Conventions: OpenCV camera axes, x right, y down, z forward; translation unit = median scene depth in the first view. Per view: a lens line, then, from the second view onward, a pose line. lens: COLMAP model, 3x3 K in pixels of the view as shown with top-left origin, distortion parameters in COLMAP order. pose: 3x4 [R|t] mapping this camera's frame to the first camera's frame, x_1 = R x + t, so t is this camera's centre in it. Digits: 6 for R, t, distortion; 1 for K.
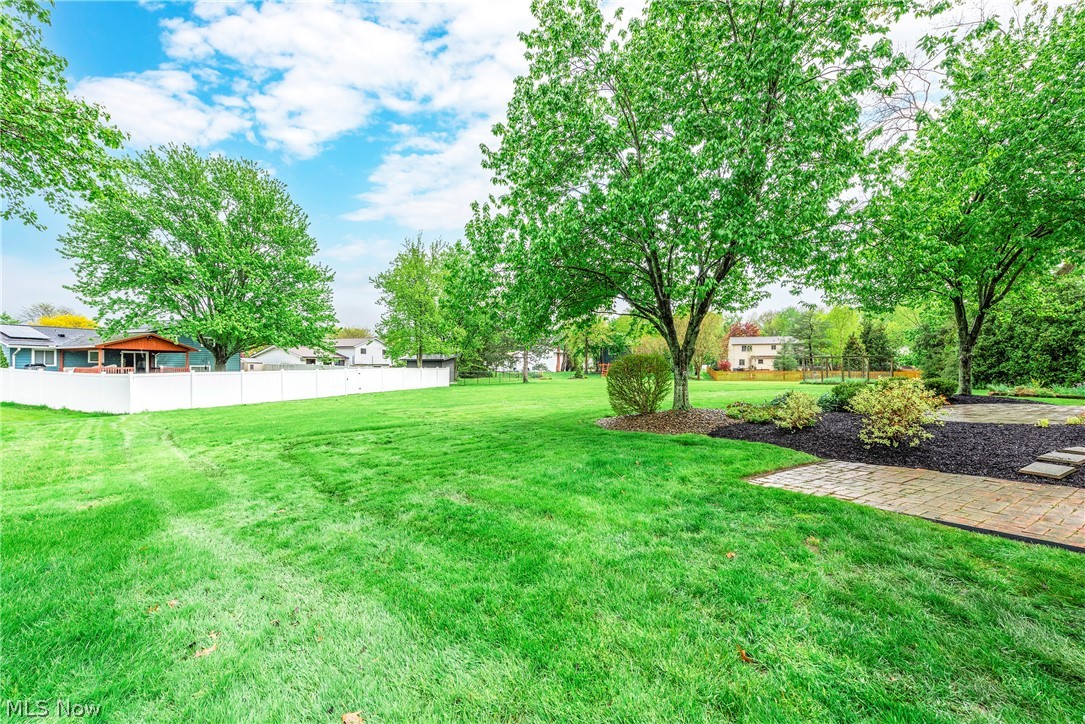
lens RADIAL K [[480.0, 0, 539.1], [0, 480.0, 368.4], [0, 0, 1]] dist [0.000485, 0.000011]
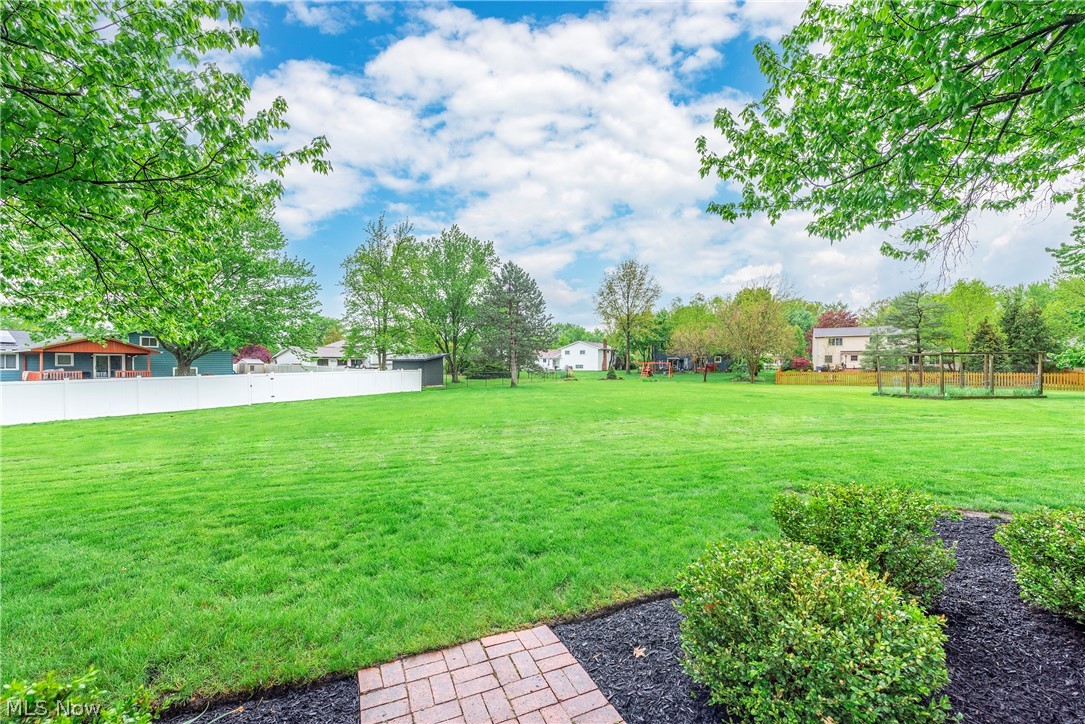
lens RADIAL K [[457.7, 0, 542.5], [0, 457.7, 362.0], [0, 0, 1]] dist [-0.000083, -0.000042]
pose [[0.974630, -0.004907, -0.223770, 0.144034], [0.003965, 0.999981, -0.004660, -0.007065], [0.223789, 0.003655, 0.974631, 0.165990]]
